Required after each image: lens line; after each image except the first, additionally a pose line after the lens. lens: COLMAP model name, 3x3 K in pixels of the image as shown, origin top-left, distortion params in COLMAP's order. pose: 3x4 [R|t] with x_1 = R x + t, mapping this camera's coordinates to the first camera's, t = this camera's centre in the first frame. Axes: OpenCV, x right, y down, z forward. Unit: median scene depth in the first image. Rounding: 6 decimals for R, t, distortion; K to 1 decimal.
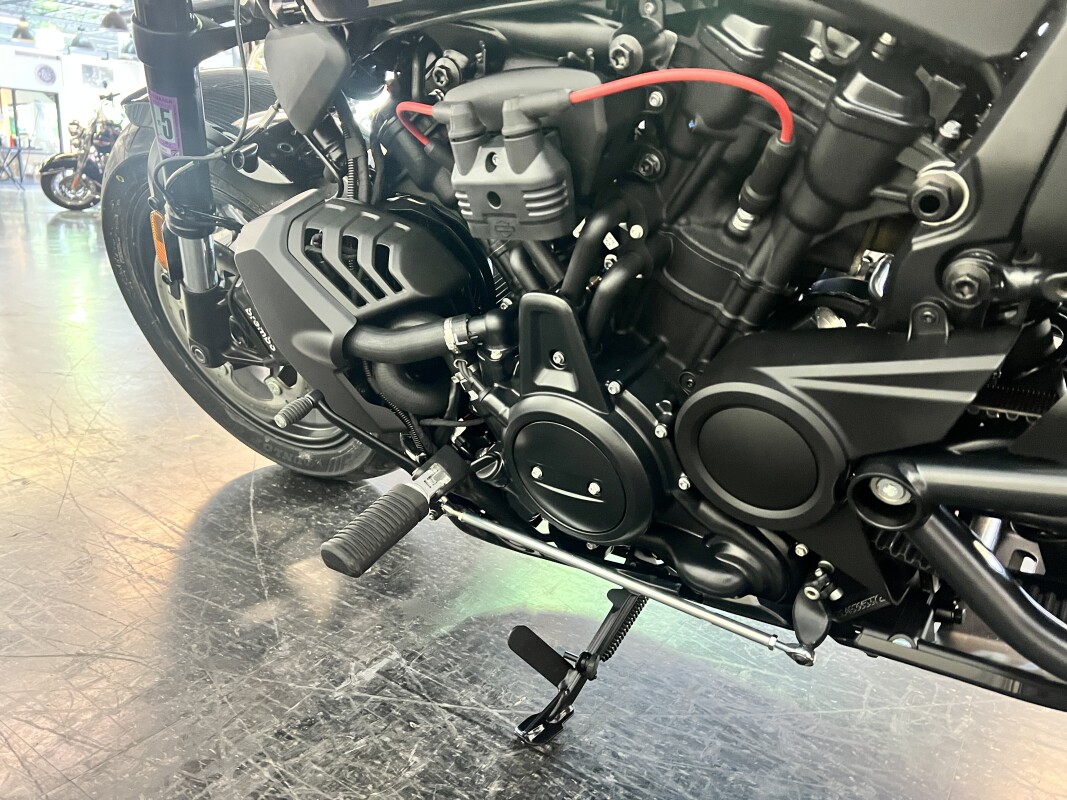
lens RADIAL K [[794.9, 0, 533.5], [0, 794.9, 400.0], [0, 0, 1]] dist [0.049238, -0.059922]
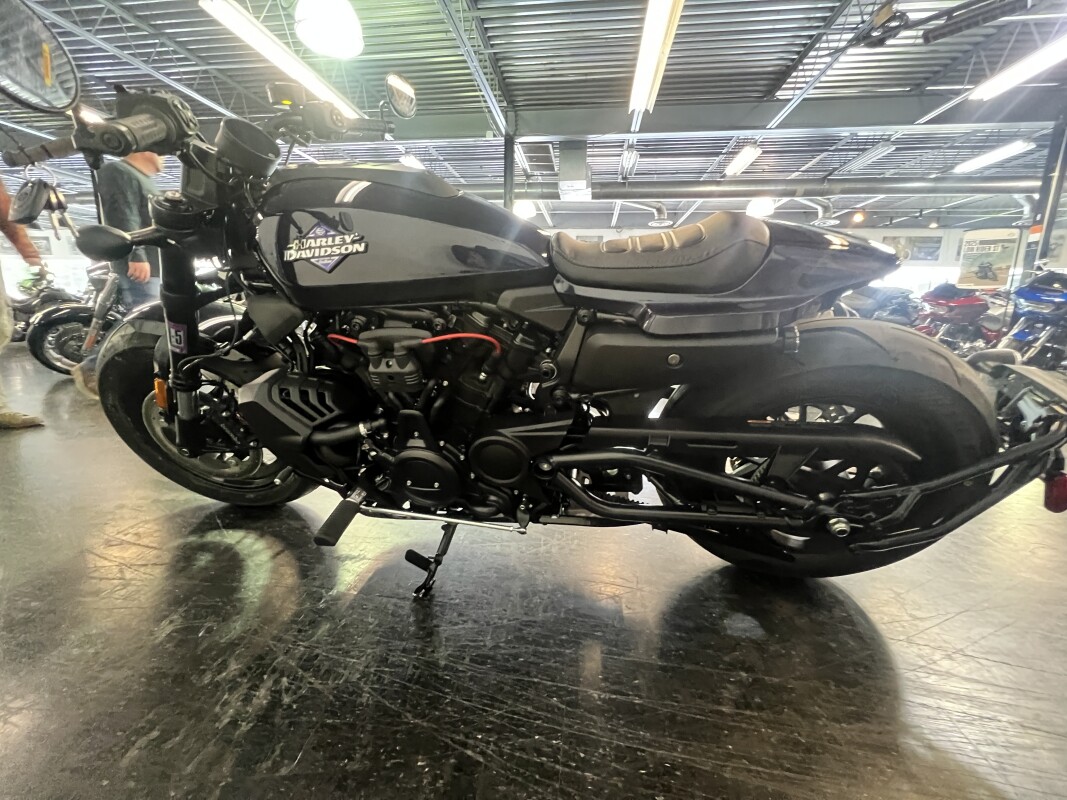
lens RADIAL K [[397.8, 0, 533.5], [0, 397.8, 400.0], [0, 0, 1]] dist [-0.000326, -0.000036]
pose [[0.893725, -0.103921, 0.436413, -0.164865], [0.131475, 0.990759, -0.033320, -0.067534], [-0.428918, 0.087157, 0.899129, -0.254153]]
